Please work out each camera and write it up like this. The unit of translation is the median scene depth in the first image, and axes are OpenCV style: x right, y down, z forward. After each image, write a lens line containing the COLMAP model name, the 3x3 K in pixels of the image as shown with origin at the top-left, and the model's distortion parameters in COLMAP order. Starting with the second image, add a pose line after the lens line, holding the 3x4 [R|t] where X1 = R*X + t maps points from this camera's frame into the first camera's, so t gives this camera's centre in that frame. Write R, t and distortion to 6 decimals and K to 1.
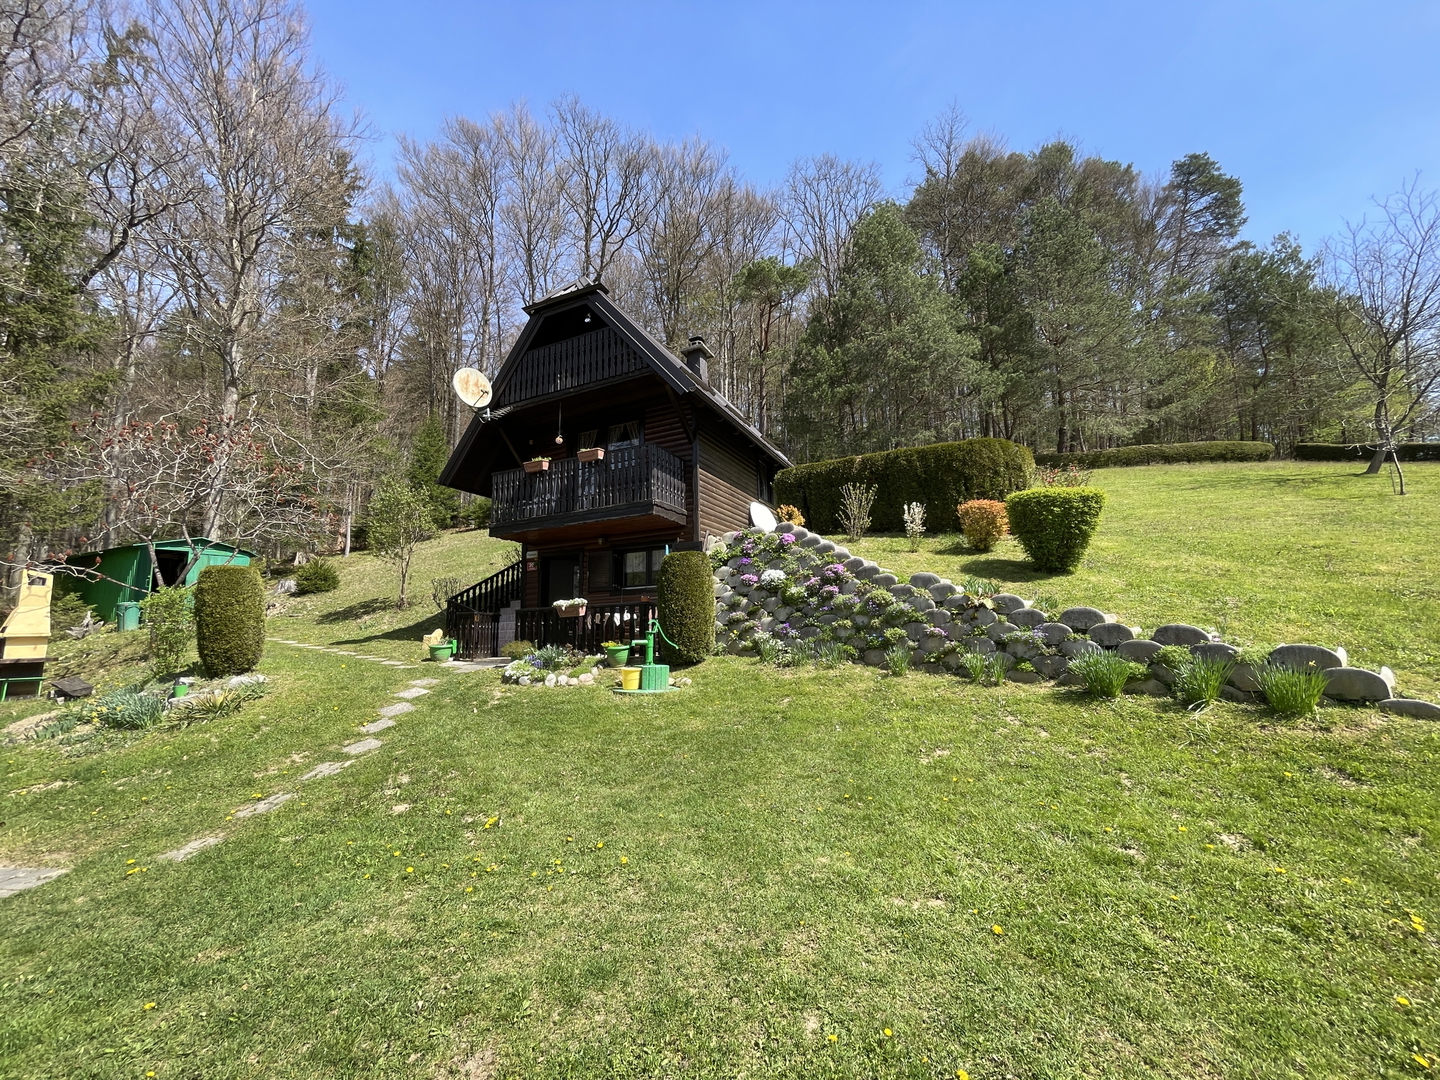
lens RADIAL K [[584.6, 0, 721.1], [0, 584.6, 537.6], [0, 0, 1]] dist [-0.006430, 0.001047]
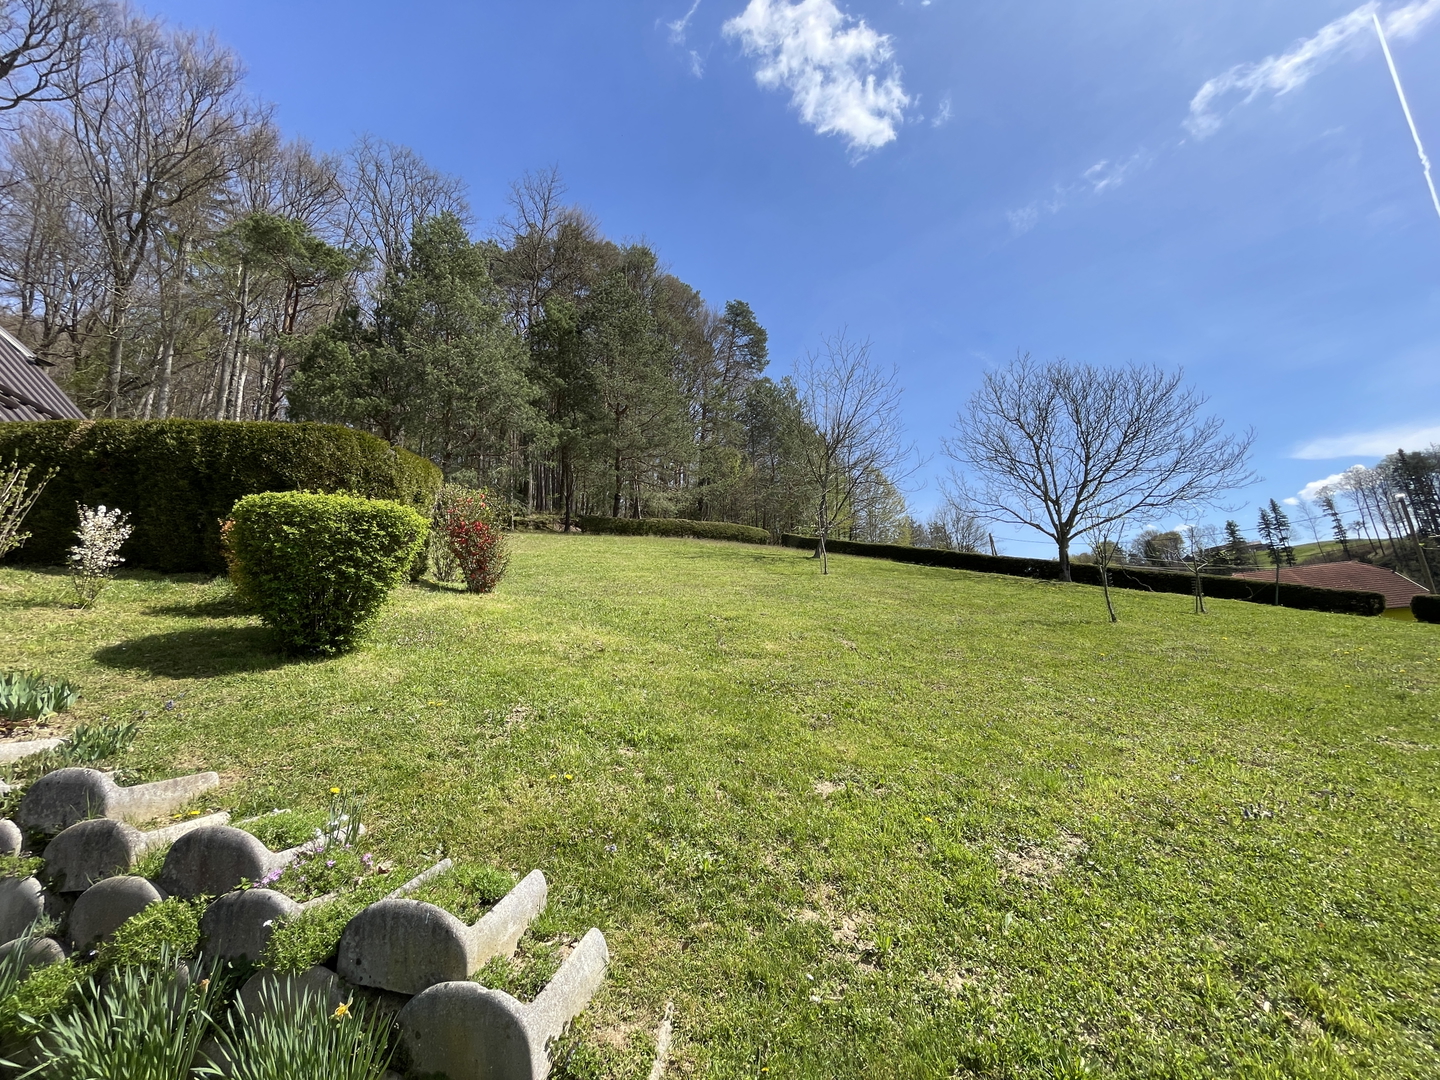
lens RADIAL K [[584.6, 0, 719.1], [0, 584.6, 531.0], [0, 0, 1]] dist [-0.006430, 0.001047]
pose [[0.798916, 0.115631, 0.590222, 0.132916], [-0.047432, 0.990401, -0.129828, 0.000033], [-0.599569, 0.075727, 0.796732, 0.085844]]
